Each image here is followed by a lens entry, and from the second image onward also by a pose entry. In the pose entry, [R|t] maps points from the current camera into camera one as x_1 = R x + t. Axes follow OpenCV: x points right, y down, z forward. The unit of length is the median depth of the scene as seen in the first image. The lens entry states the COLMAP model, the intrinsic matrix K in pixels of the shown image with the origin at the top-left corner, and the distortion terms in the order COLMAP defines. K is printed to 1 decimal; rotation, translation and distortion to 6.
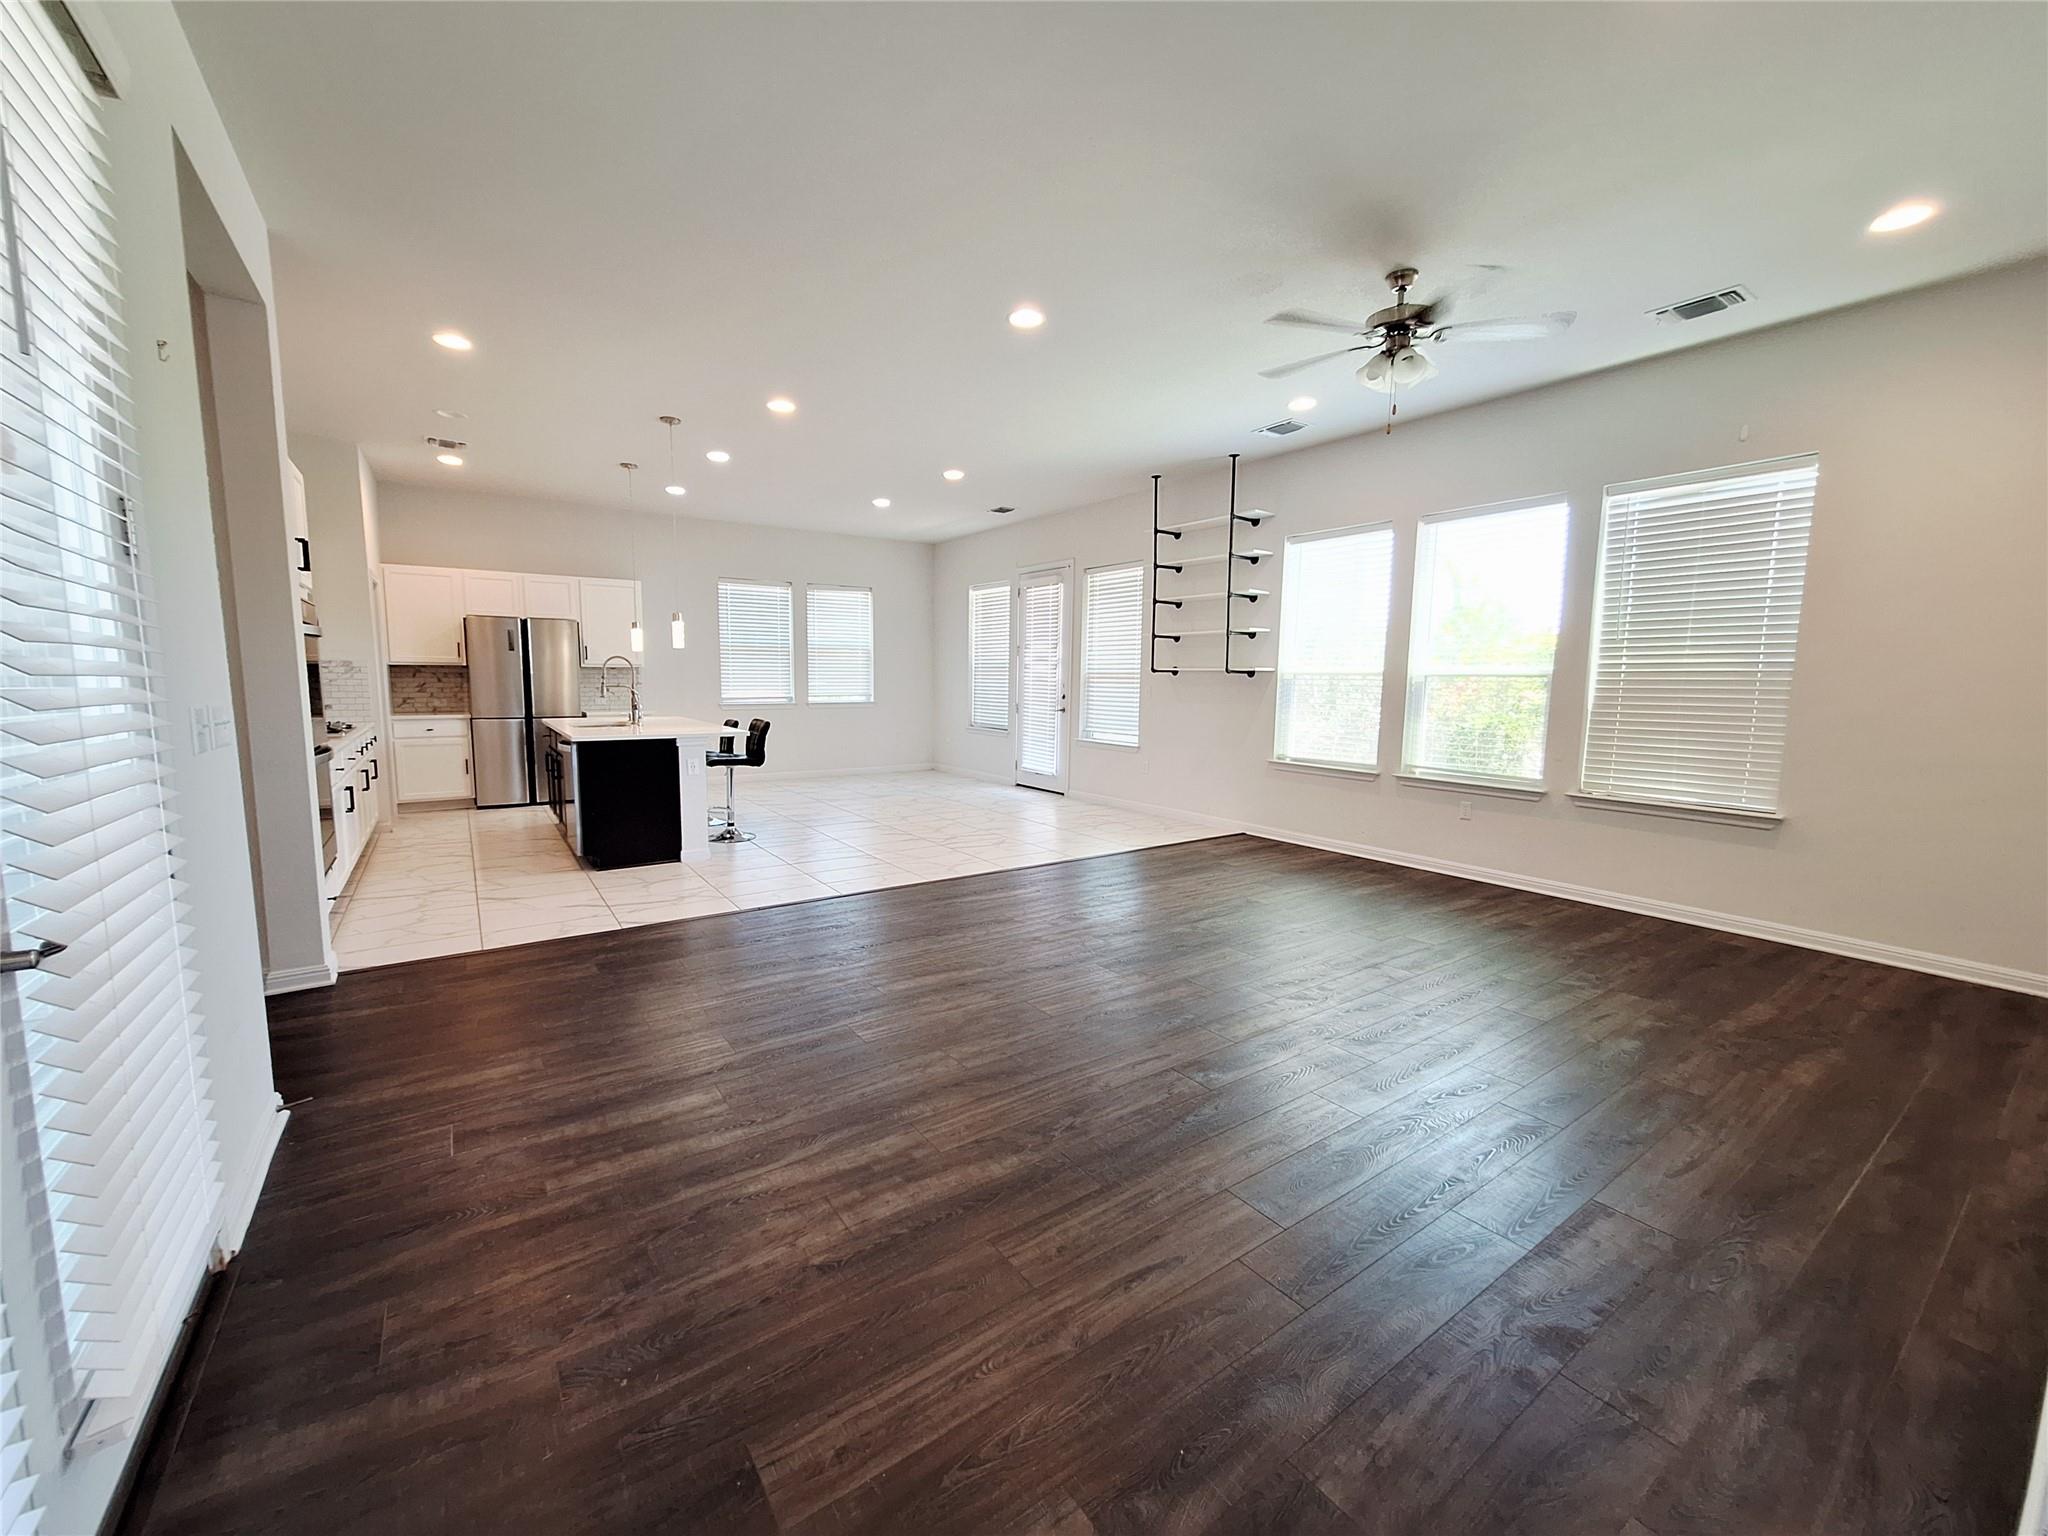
lens RADIAL K [[802.9, 0, 1004.0], [0, 802.9, 763.6], [0, 0, 1]] dist [-0.007931, 0.002201]
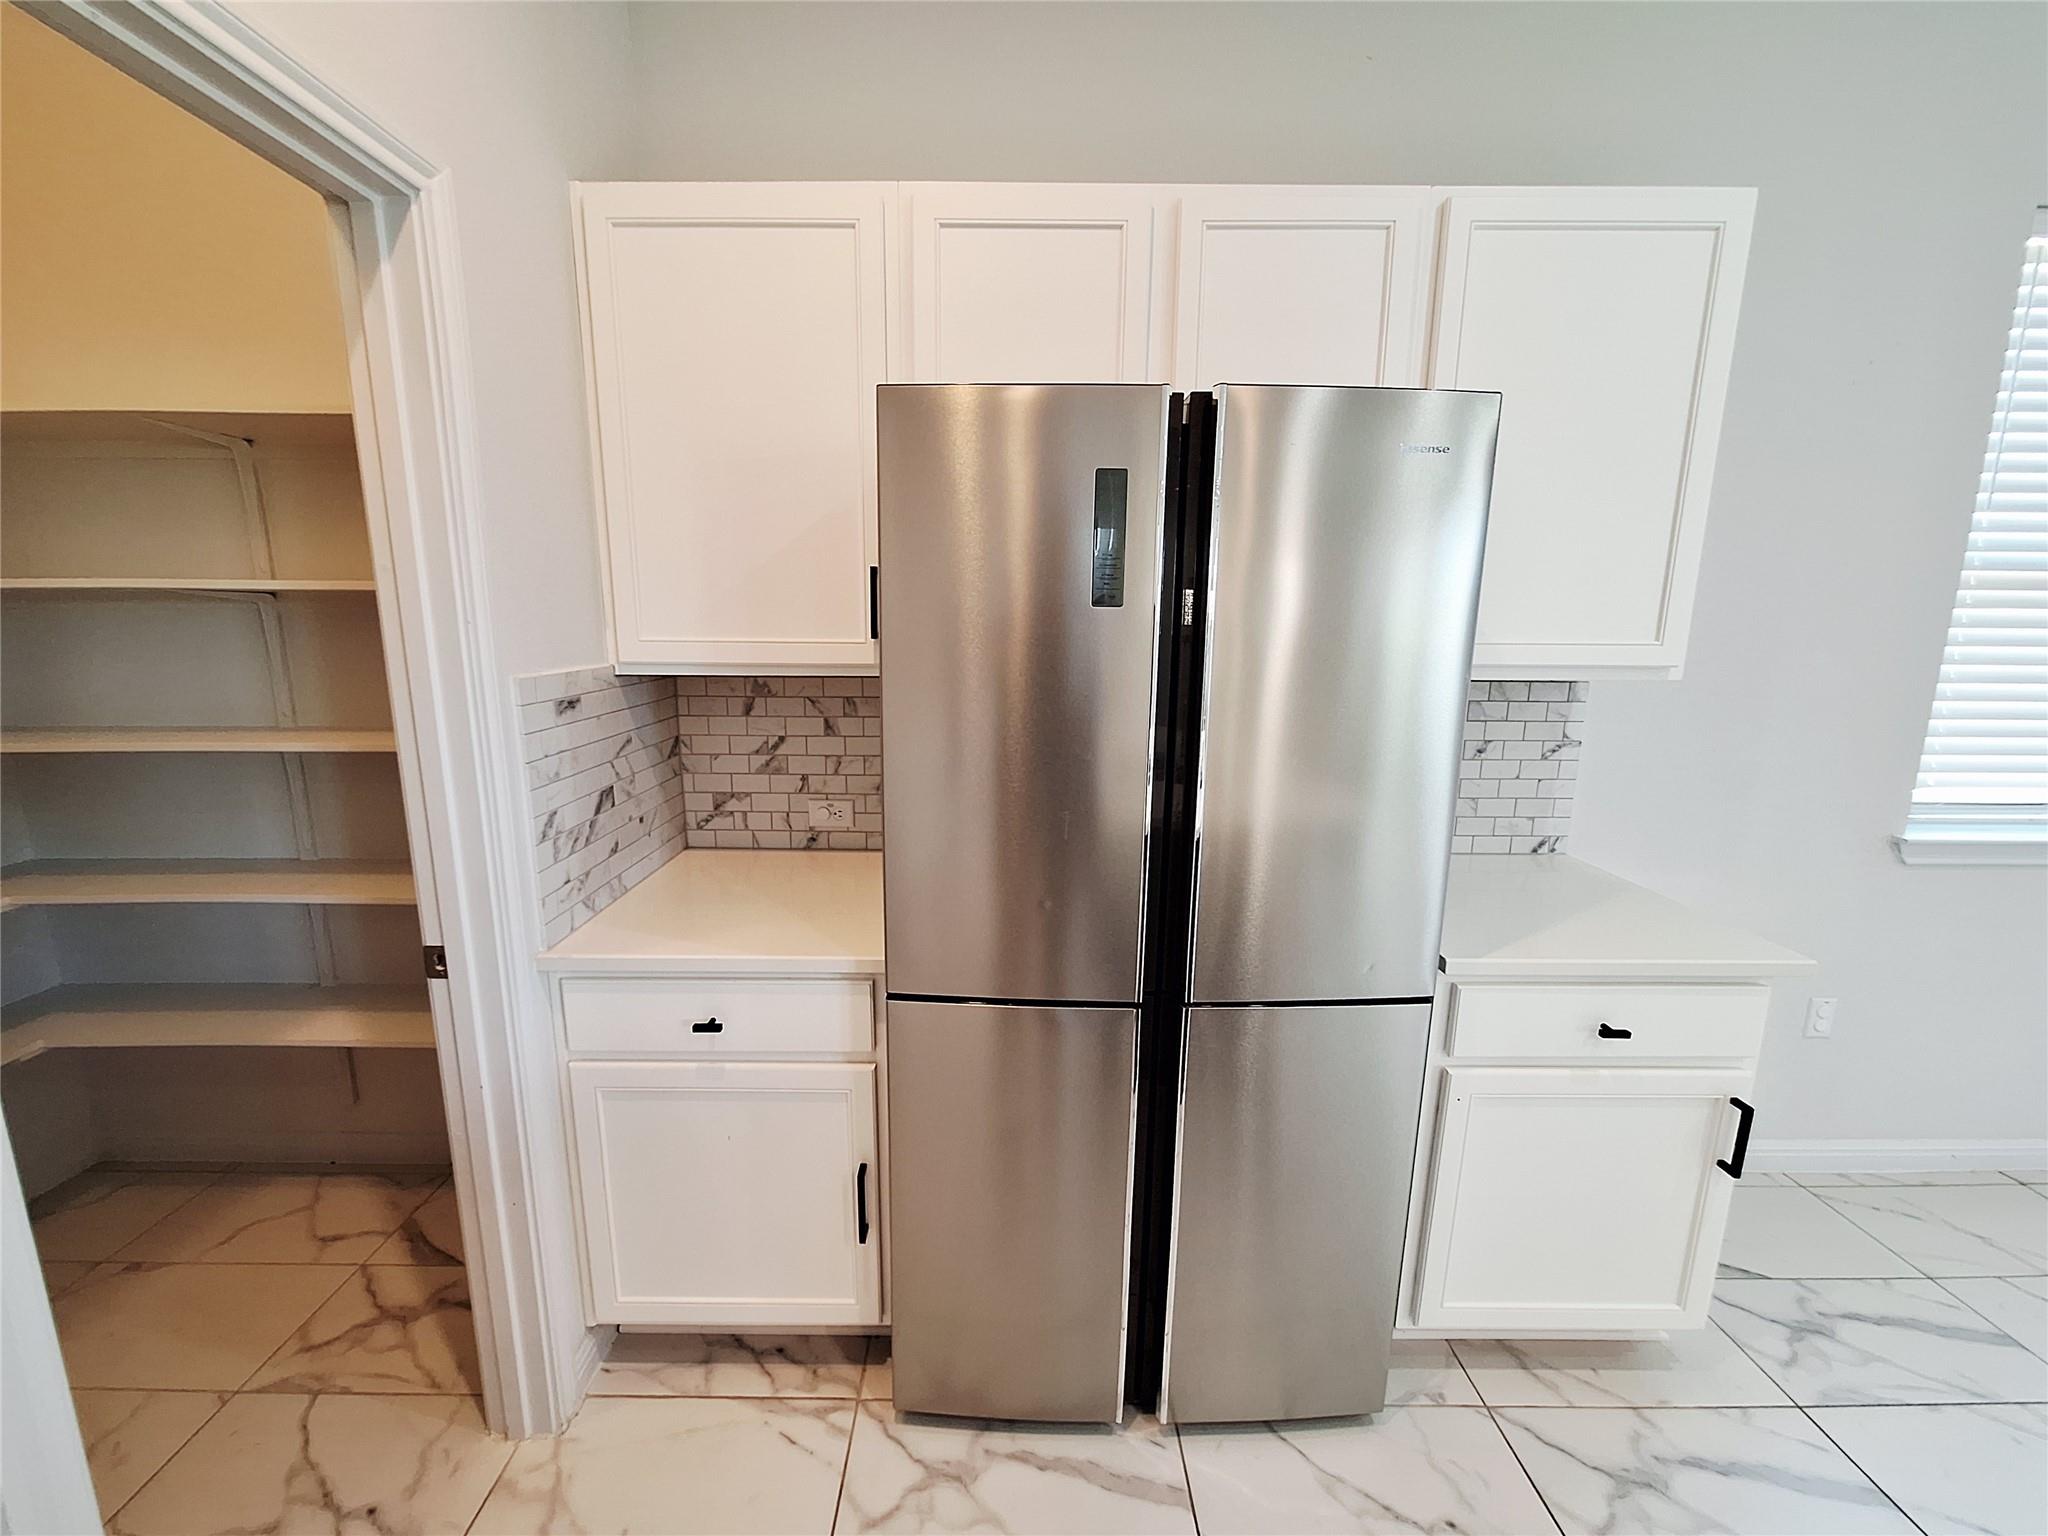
lens RADIAL K [[802.9, 0, 1002.4], [0, 802.9, 761.4], [0, 0, 1]] dist [-0.007931, 0.002201]
pose [[0.819216, 0.096352, -0.565333, -0.696600], [-0.059103, 0.994721, 0.083889, -0.158361], [0.570431, -0.035310, 0.820586, 1.107600]]
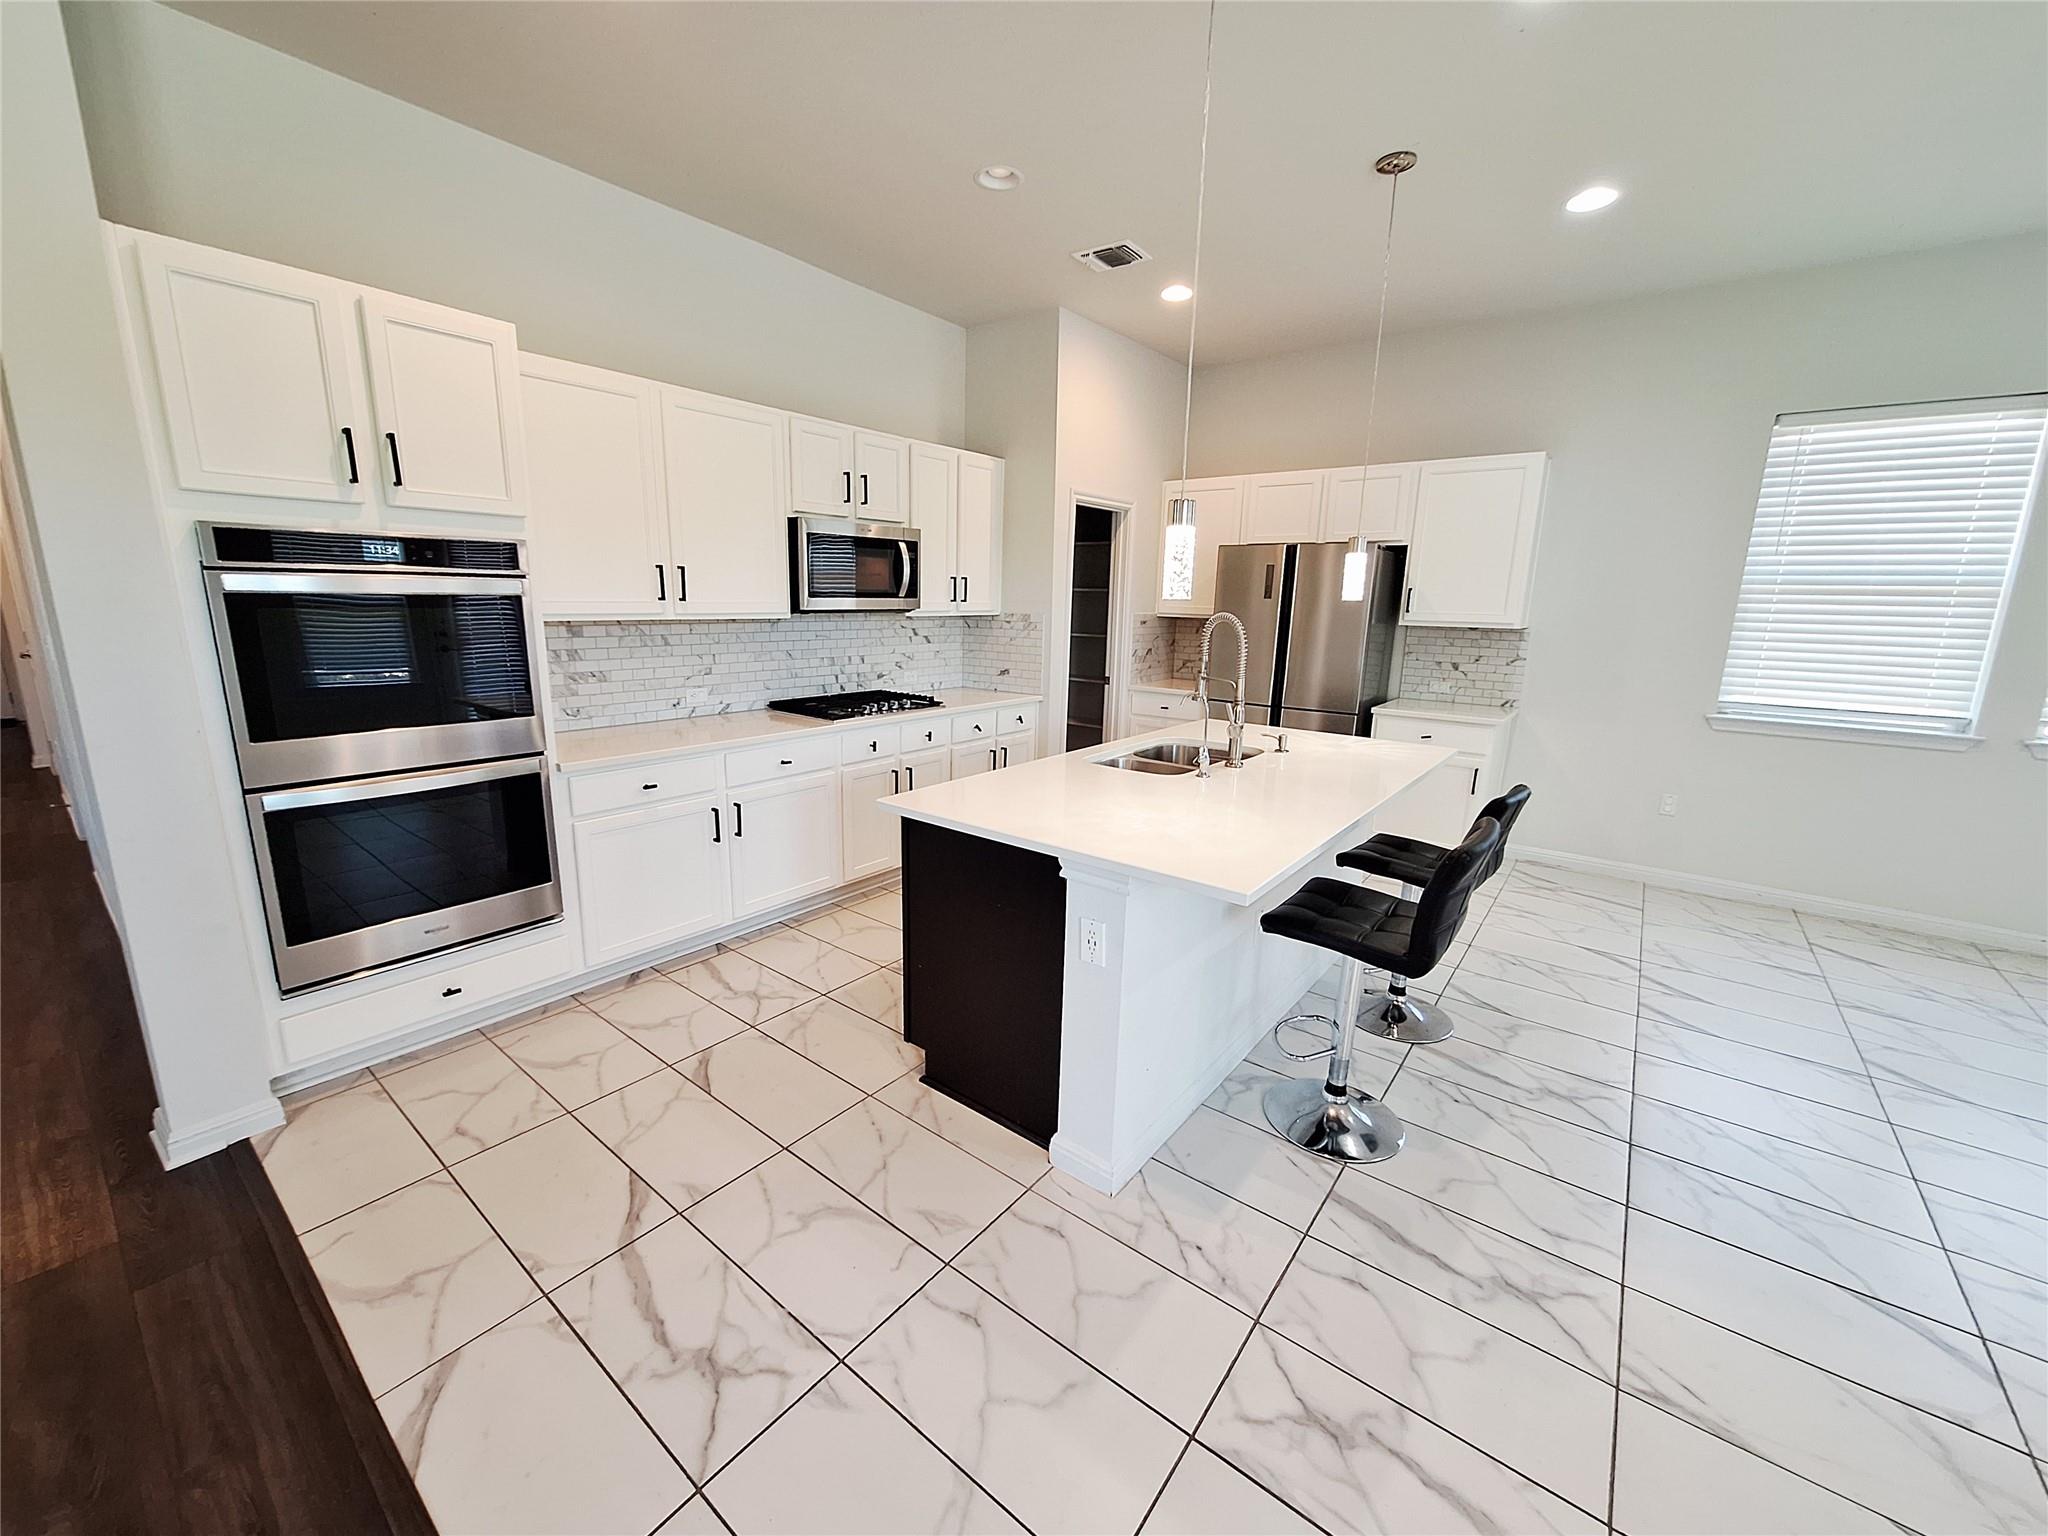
lens RADIAL K [[802.9, 0, 1000.6], [0, 802.9, 767.1], [0, 0, 1]] dist [-0.007931, 0.002201]
pose [[0.289449, 0.196799, -0.936744, -0.078651], [-0.120501, 0.978342, 0.168304, -0.118747], [0.949578, 0.064163, 0.306895, 0.795858]]
